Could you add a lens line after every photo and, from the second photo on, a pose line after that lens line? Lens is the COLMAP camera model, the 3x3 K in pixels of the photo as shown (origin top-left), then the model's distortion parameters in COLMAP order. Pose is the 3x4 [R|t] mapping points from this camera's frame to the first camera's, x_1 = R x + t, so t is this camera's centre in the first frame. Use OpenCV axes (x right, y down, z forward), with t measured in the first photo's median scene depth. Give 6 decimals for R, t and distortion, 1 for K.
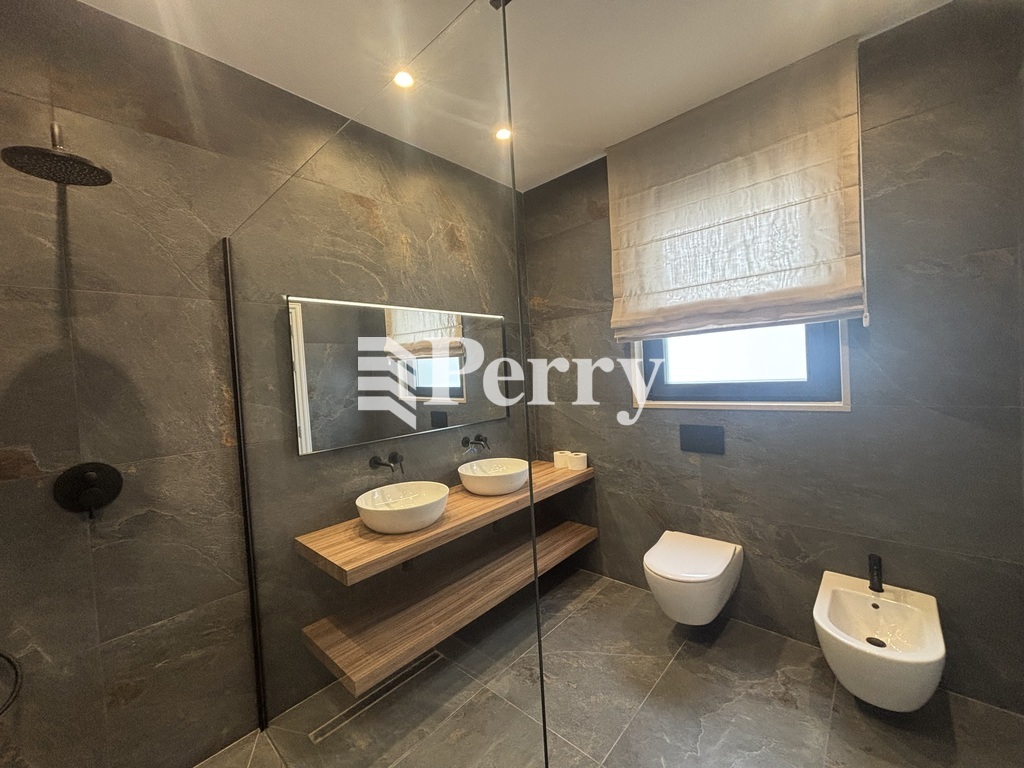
lens RADIAL K [[413.8, 0, 511.5], [0, 413.8, 381.9], [0, 0, 1]] dist [0.002365, -0.000286]
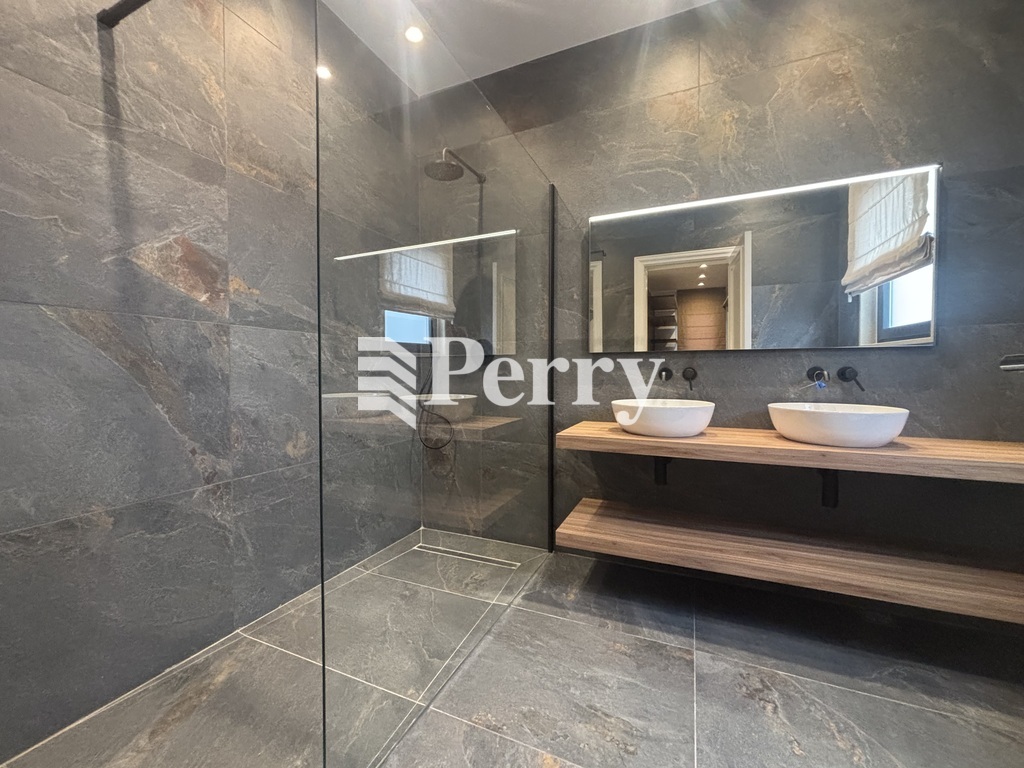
lens RADIAL K [[413.8, 0, 514.7], [0, 413.8, 383.4], [0, 0, 1]] dist [0.002365, -0.000286]
pose [[0.310605, 0.074466, -0.947618, 0.559780], [-0.046176, 0.996932, 0.063206, 0.202205], [0.949417, 0.024125, 0.313090, 0.432882]]
